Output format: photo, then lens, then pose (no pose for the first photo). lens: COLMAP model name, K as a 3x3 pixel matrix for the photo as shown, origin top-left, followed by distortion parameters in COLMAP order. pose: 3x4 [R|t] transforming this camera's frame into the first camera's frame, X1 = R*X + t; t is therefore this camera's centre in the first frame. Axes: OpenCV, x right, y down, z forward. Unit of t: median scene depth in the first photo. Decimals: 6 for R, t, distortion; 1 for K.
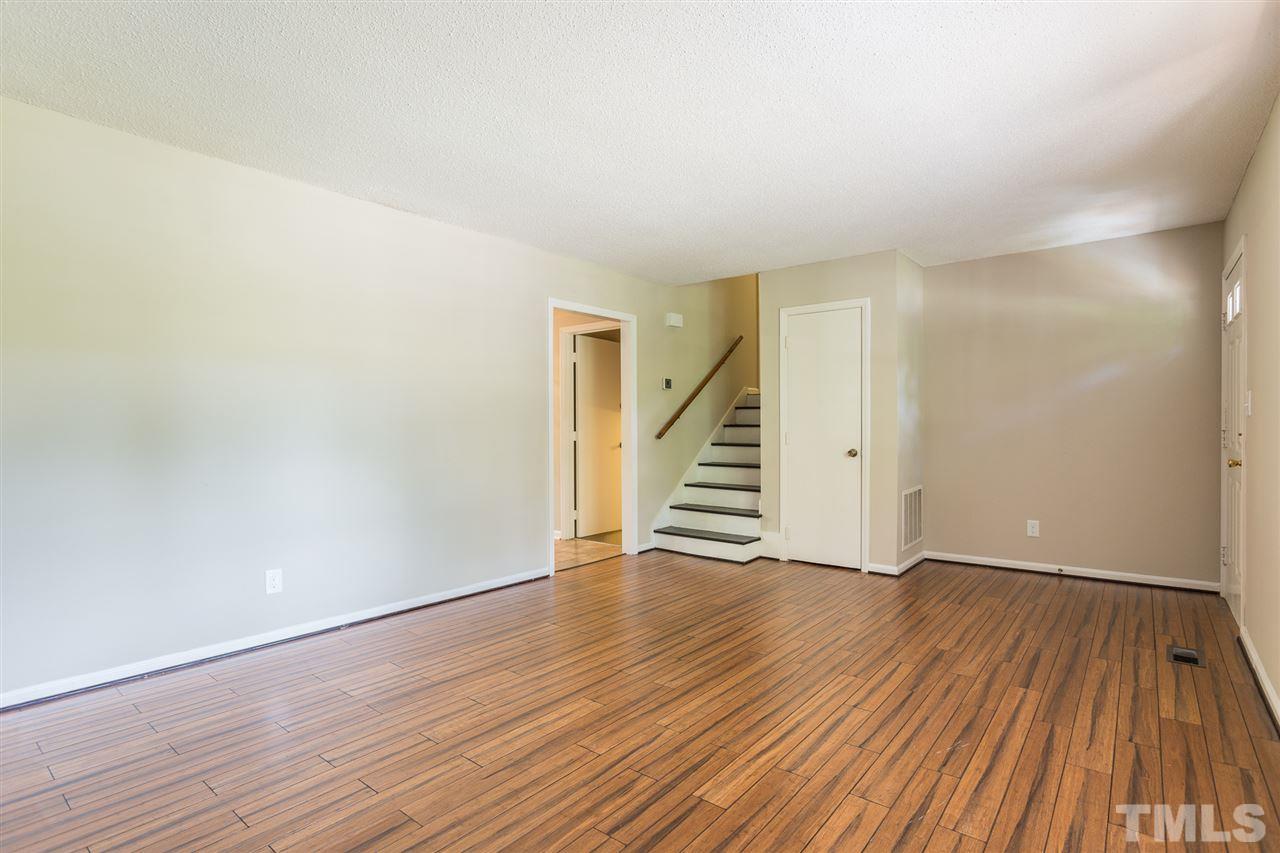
lens RADIAL K [[627.4, 0, 642.1], [0, 627.4, 431.5], [0, 0, 1]] dist [0.002010, -0.002051]
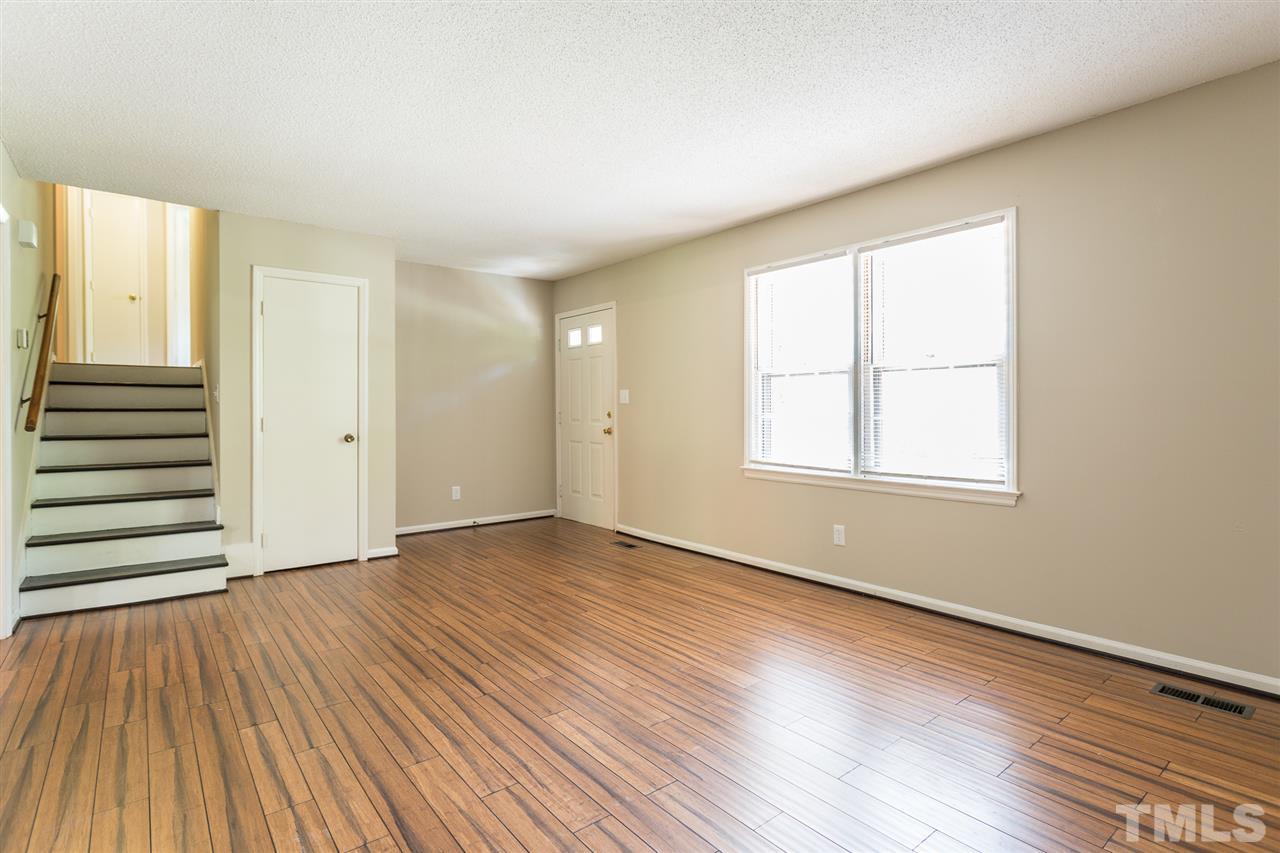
lens RADIAL K [[627.4, 0, 642.6], [0, 627.4, 416.9], [0, 0, 1]] dist [0.002010, -0.002051]
pose [[0.217287, -0.006792, 0.976084, -1.021774], [0.007537, 0.999958, 0.005281, -0.000223], [-0.976079, 0.006210, 0.217329, 0.748874]]
